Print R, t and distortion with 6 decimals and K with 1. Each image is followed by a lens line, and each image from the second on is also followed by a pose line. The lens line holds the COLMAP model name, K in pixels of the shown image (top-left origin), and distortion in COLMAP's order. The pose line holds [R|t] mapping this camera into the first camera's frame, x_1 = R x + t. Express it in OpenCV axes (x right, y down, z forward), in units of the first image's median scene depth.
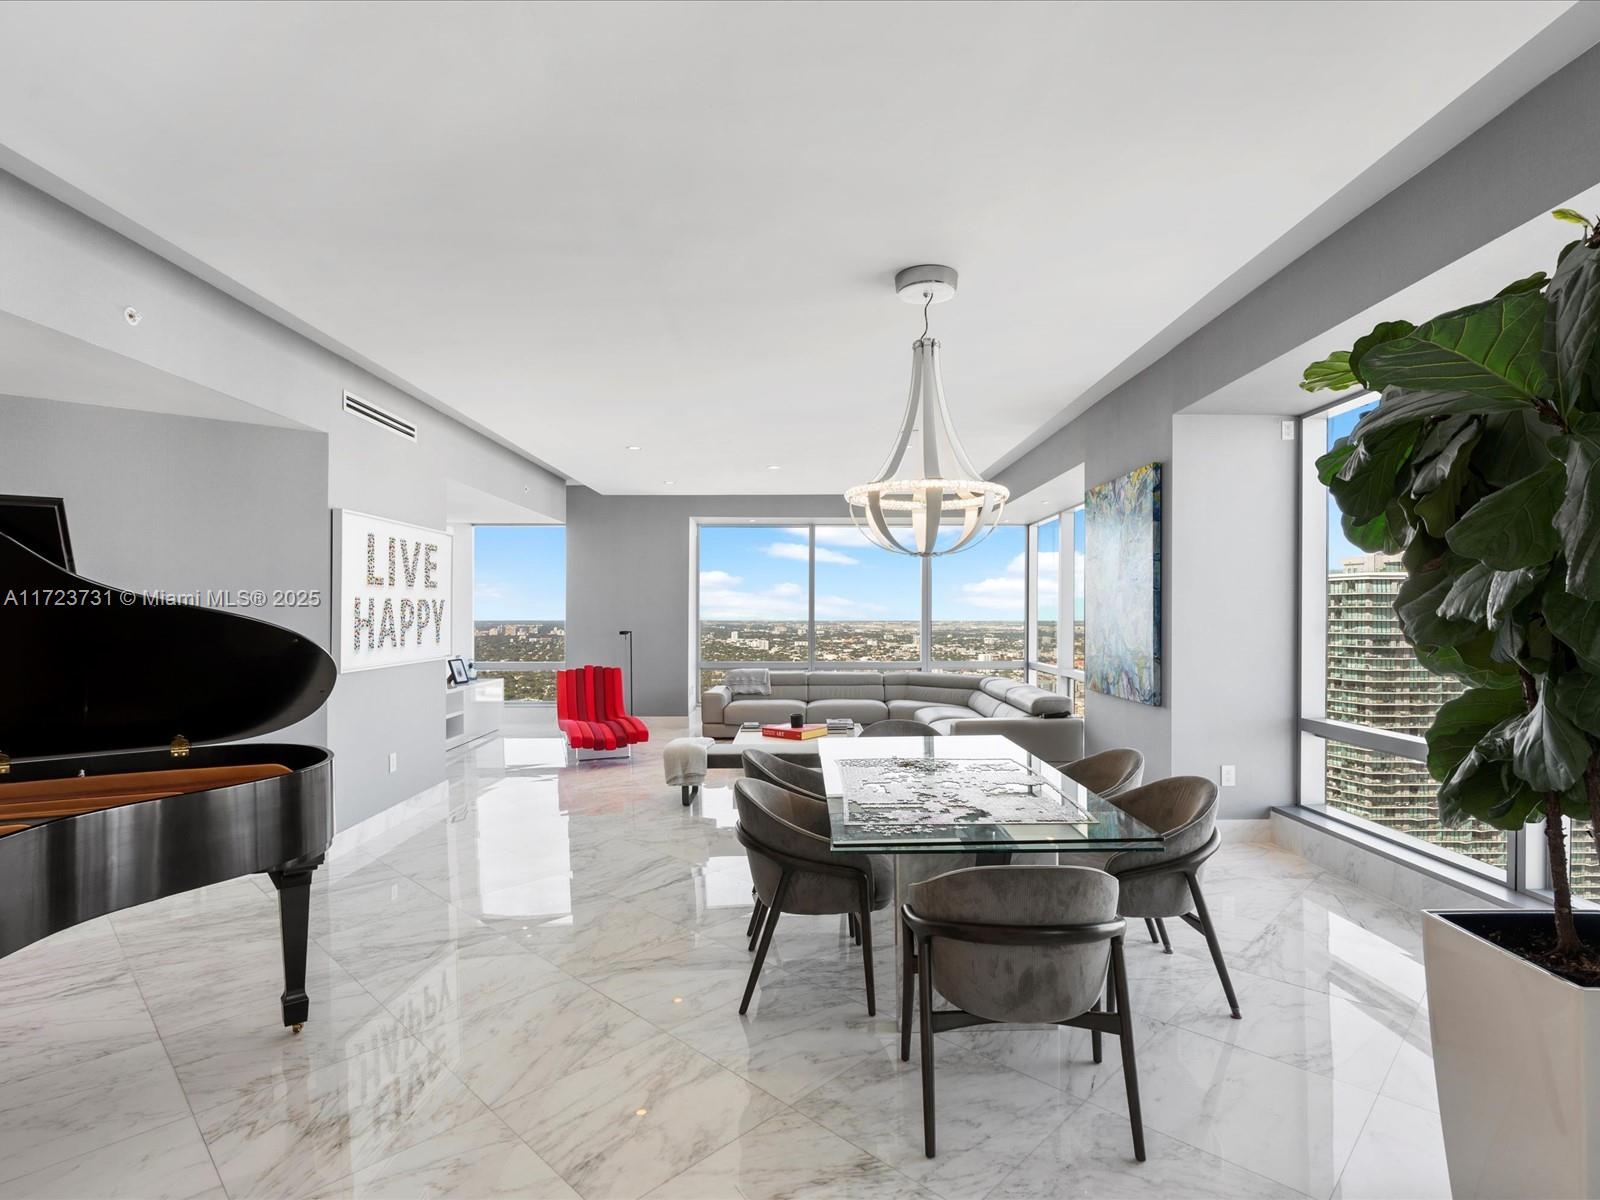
lens RADIAL K [[814.1, 0, 814.0], [0, 814.1, 613.7], [0, 0, 1]] dist [-0.003221, -0.000360]
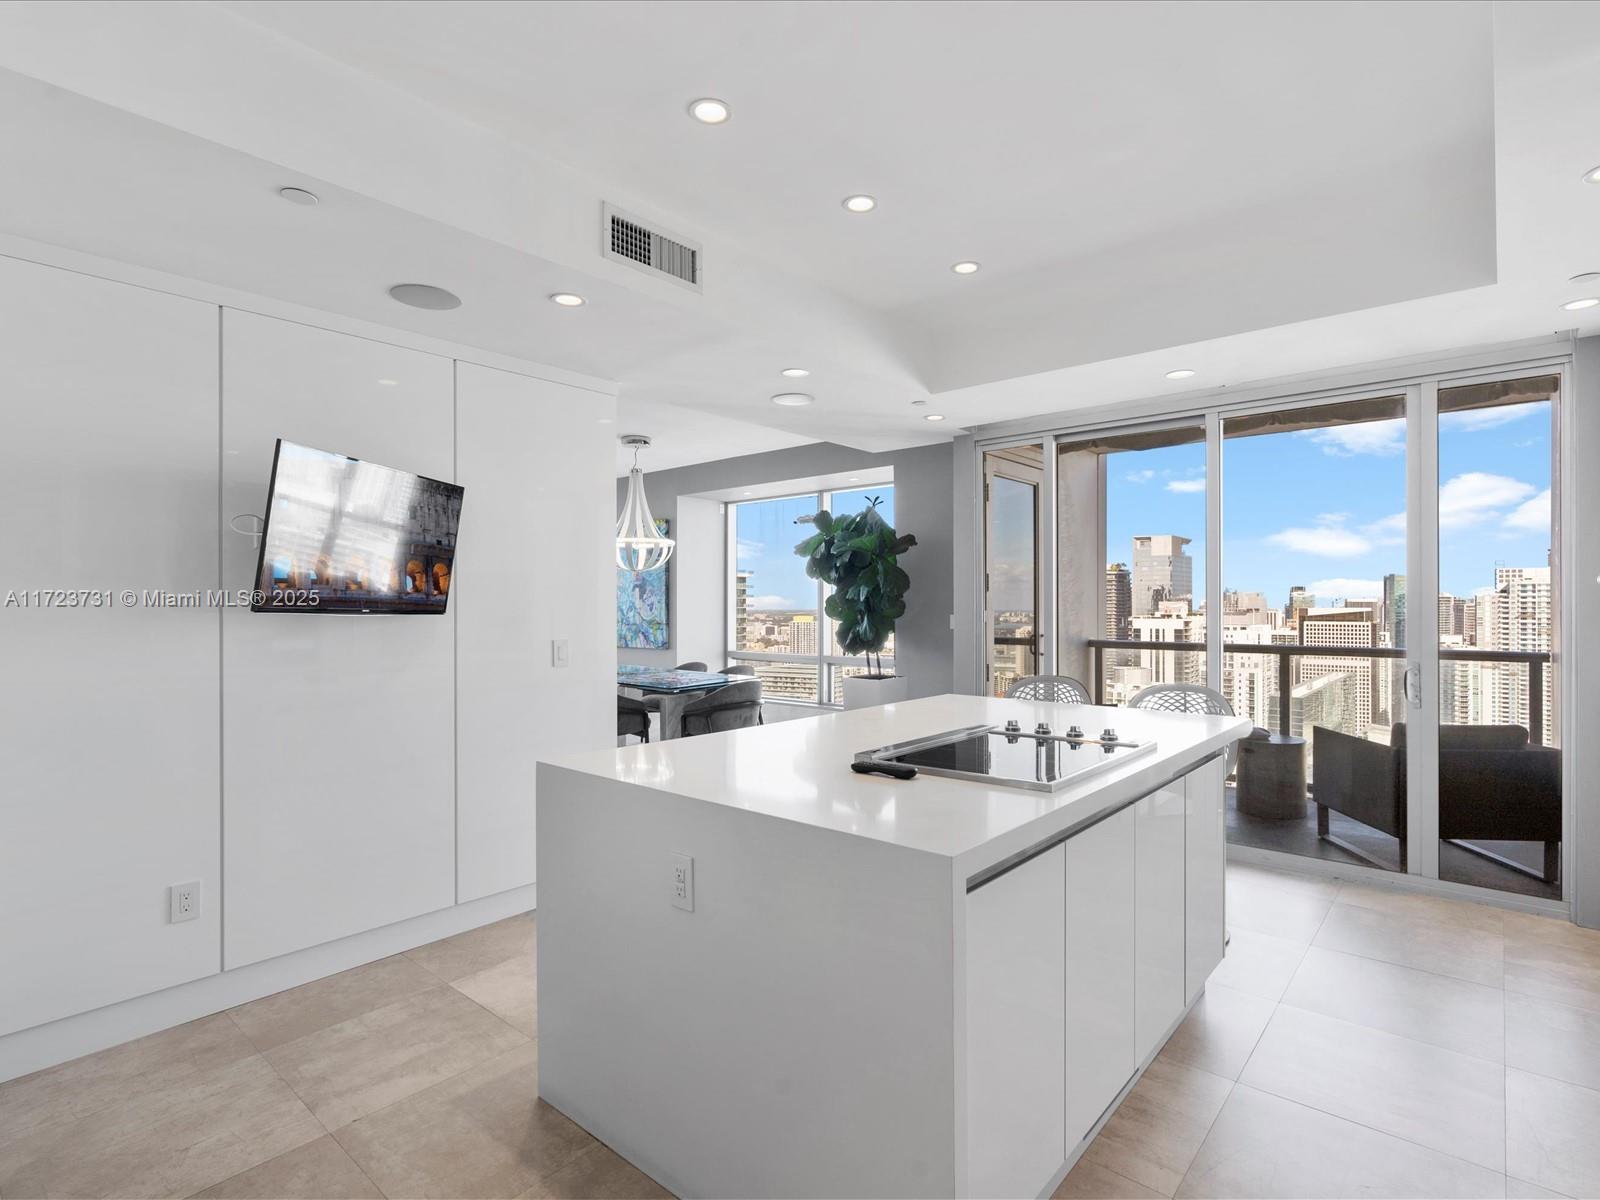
lens RADIAL K [[809.9, 0, 802.6], [0, 809.9, 604.0], [0, 0, 1]] dist [-0.003992, -0.000289]
pose [[0.670271, -0.004183, 0.742105, -0.393964], [0.004096, 0.999990, 0.001937, 0.003961], [-0.742105, 0.001741, 0.670281, -0.252876]]
